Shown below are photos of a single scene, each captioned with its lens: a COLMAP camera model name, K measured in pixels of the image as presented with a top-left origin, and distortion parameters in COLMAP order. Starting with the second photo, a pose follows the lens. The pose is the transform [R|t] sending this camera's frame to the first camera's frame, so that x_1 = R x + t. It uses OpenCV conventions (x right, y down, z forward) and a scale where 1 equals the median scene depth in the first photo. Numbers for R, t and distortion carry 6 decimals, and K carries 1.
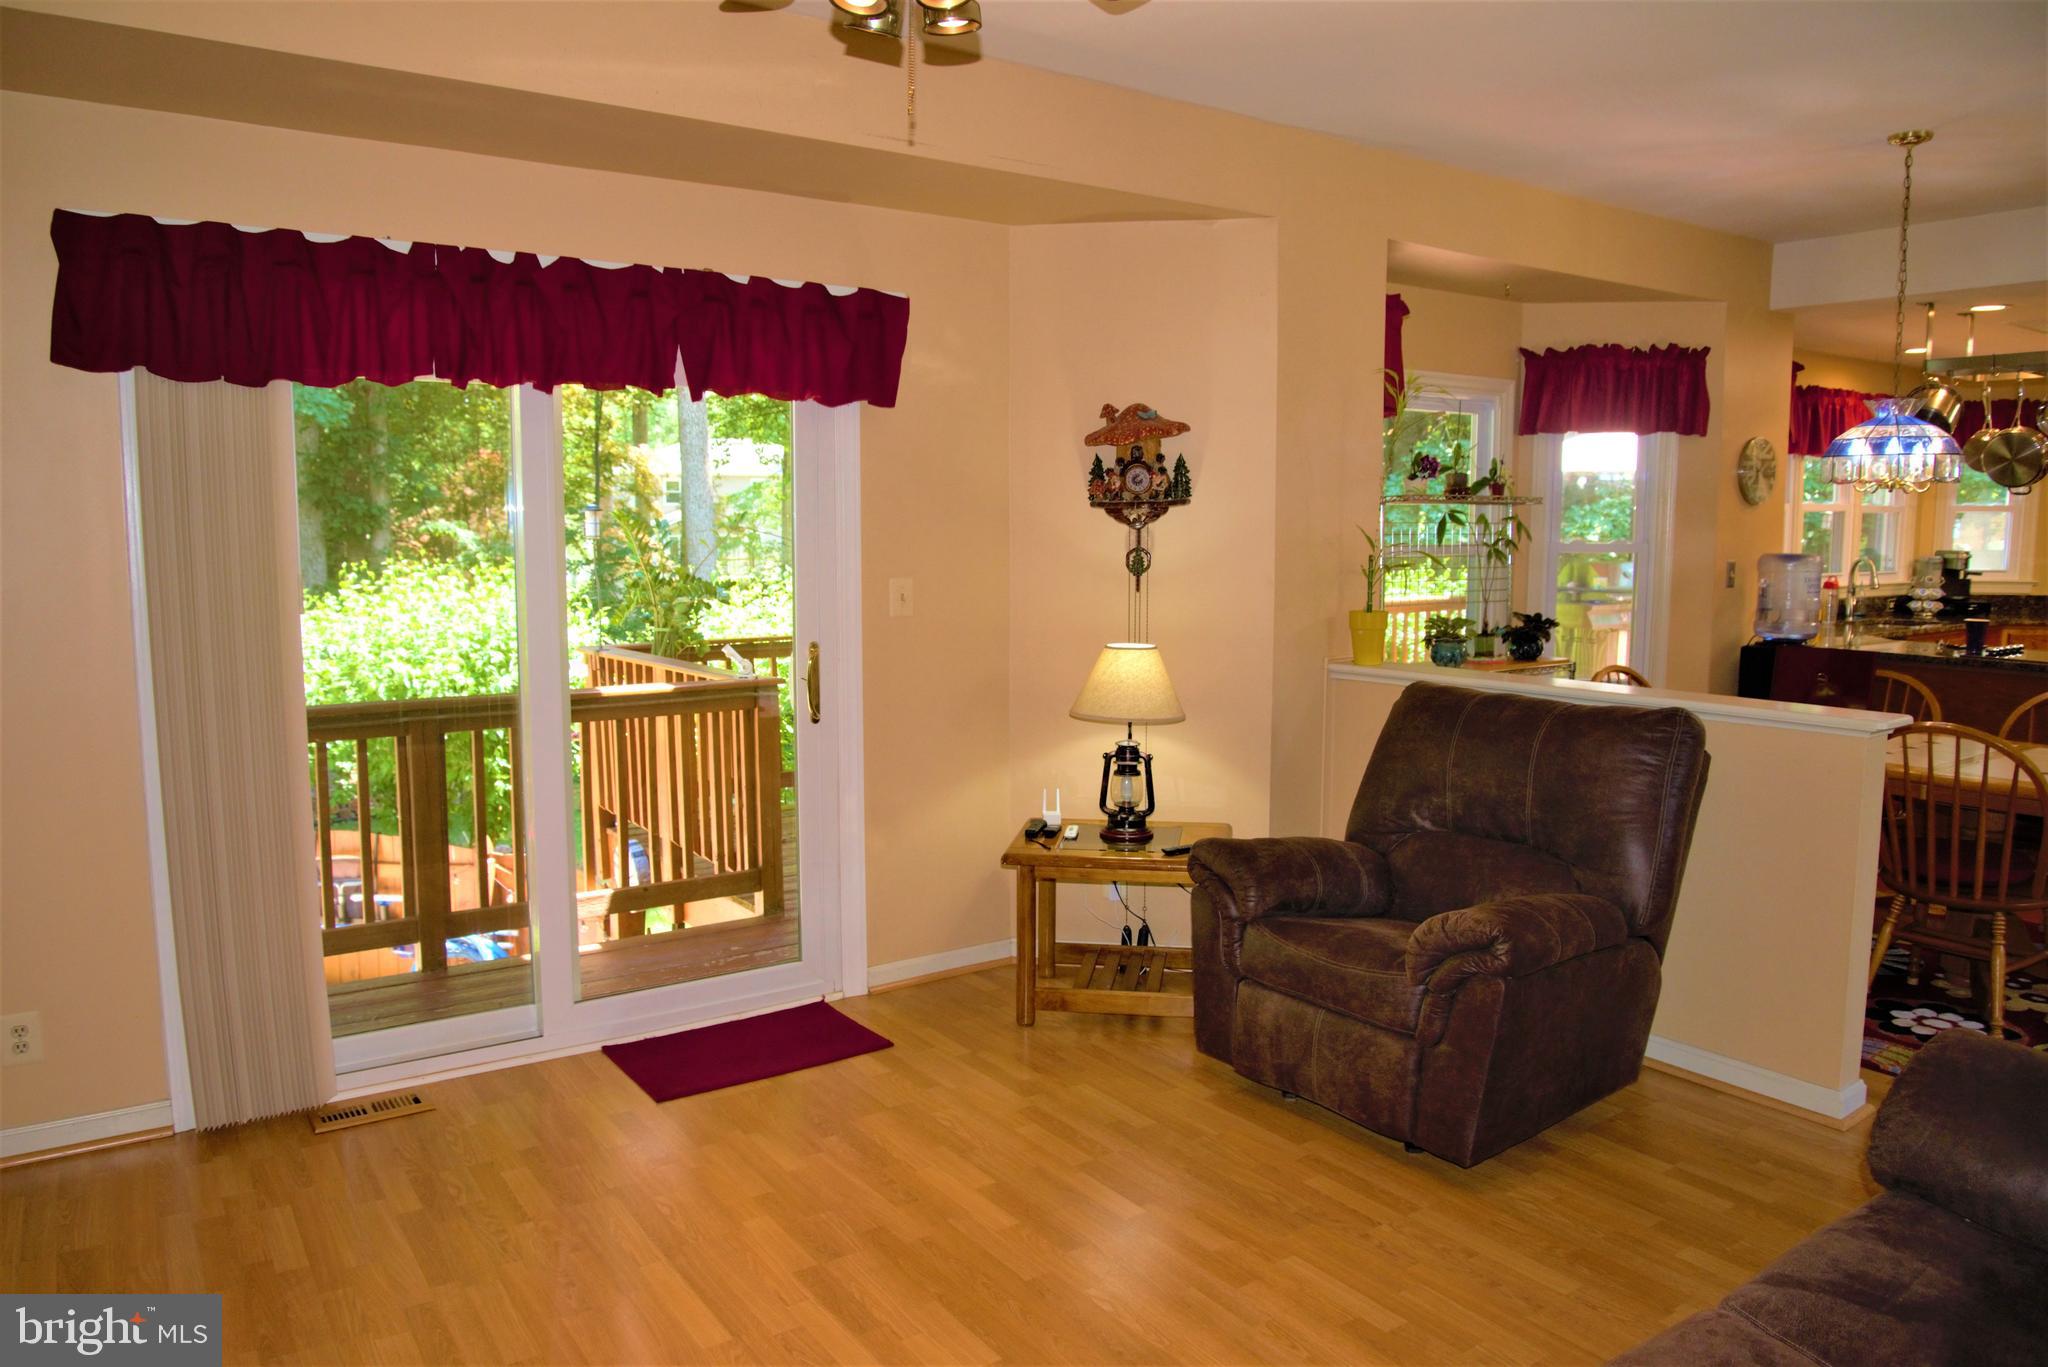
lens RADIAL K [[1407.2, 0, 1020.9], [0, 1407.2, 688.4], [0, 0, 1]] dist [-0.090135, 0.035542]
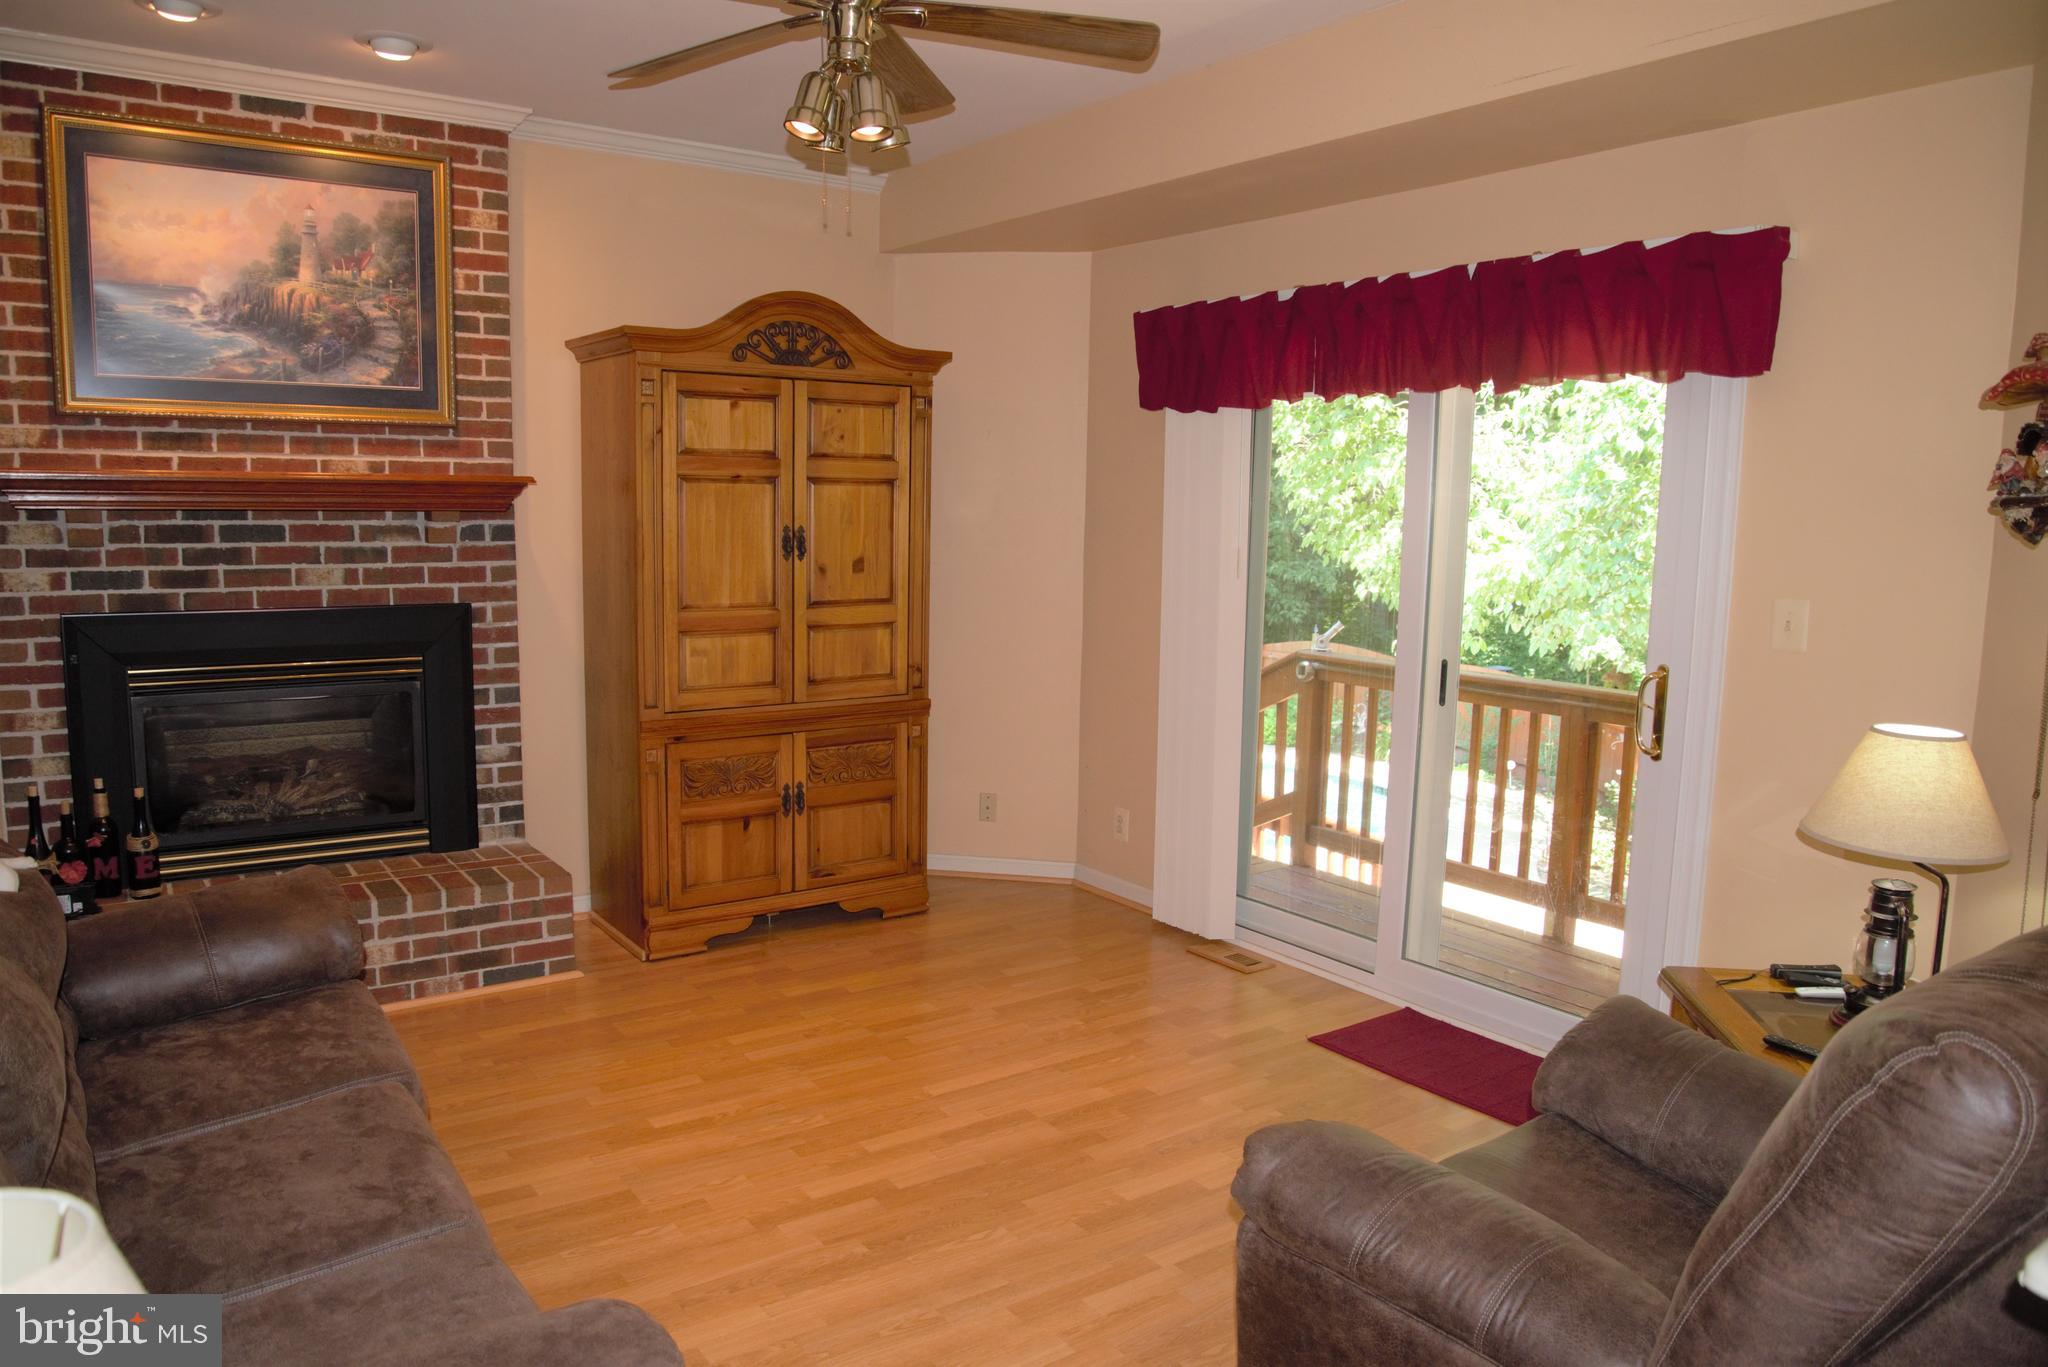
lens RADIAL K [[1483.2, 0, 1017.3], [0, 1483.2, 677.4], [0, 0, 1]] dist [-0.014136, -0.000590]
pose [[-0.000410, 0.119749, -0.992804, 0.861241], [-0.131647, 0.984157, 0.118760, -0.093254], [0.991297, 0.130749, 0.015361, 0.707839]]
